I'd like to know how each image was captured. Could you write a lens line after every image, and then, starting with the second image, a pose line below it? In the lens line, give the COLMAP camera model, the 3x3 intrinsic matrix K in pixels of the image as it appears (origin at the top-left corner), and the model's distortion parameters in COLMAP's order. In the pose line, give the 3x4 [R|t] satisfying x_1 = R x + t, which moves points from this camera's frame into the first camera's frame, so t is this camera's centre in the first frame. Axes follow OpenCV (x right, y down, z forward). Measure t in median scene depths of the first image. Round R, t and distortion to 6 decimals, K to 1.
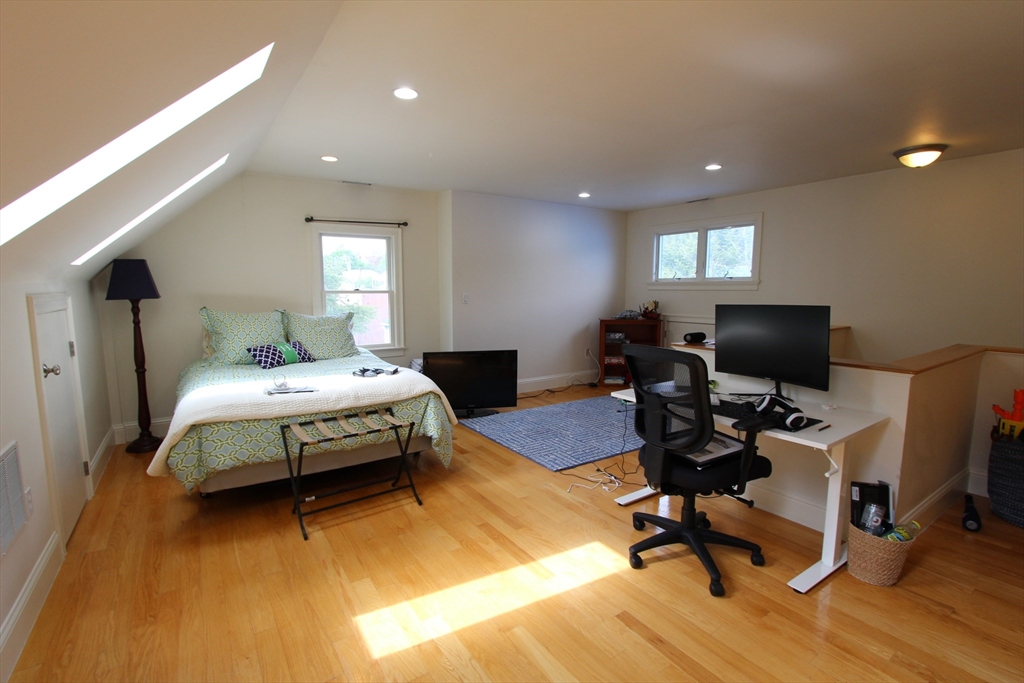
lens RADIAL K [[473.4, 0, 505.7], [0, 473.4, 342.5], [0, 0, 1]] dist [-0.019076, 0.004488]
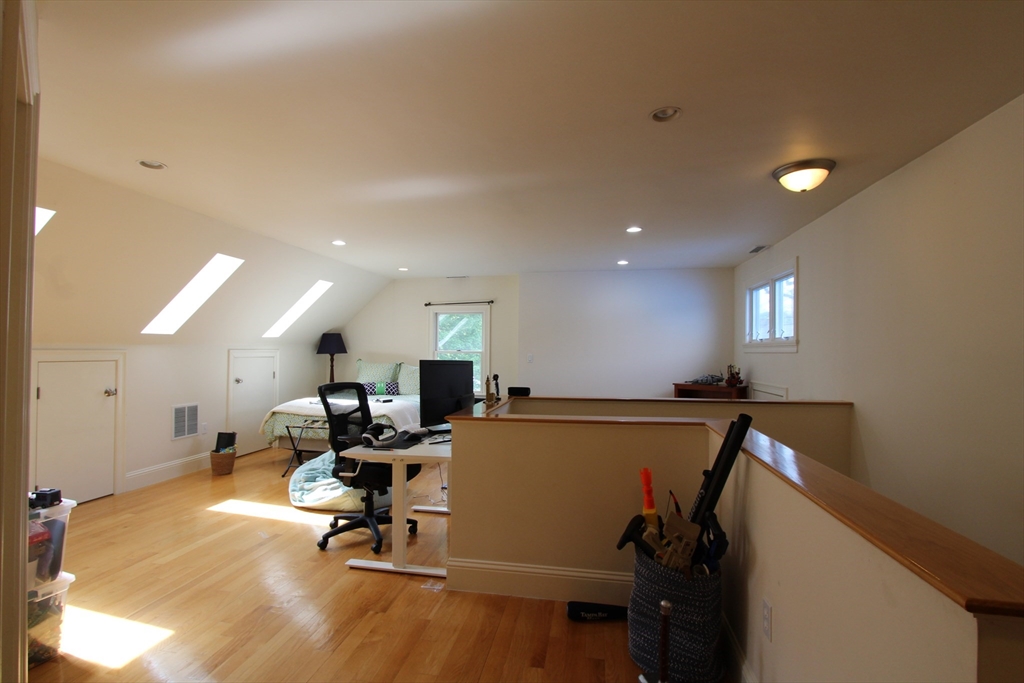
lens RADIAL K [[473.4, 0, 505.7], [0, 473.4, 342.5], [0, 0, 1]] dist [-0.019076, 0.004488]
pose [[0.706907, -0.008394, -0.707257, 1.012370], [-0.087561, 0.991199, -0.099281, -0.009425], [0.701866, 0.132111, 0.699950, 0.141572]]
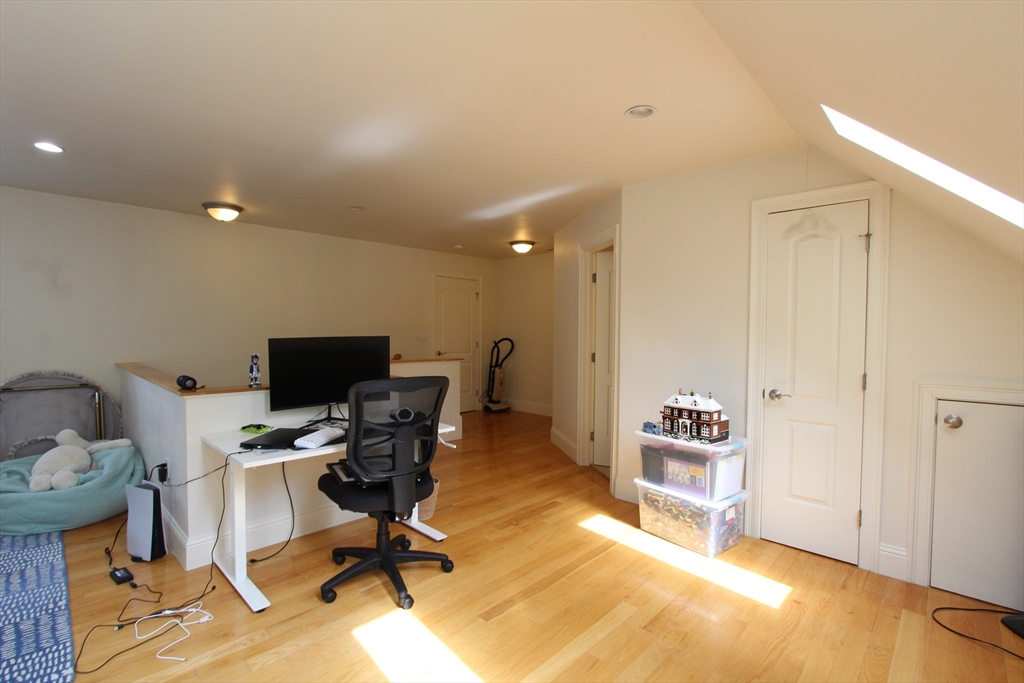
lens RADIAL K [[473.4, 0, 505.7], [0, 473.4, 342.5], [0, 0, 1]] dist [-0.019076, 0.004488]
pose [[-0.202040, -0.026308, 0.979024, -0.400328], [0.102086, 0.993628, 0.047768, -0.050939], [-0.974042, 0.109595, -0.198067, 0.538714]]
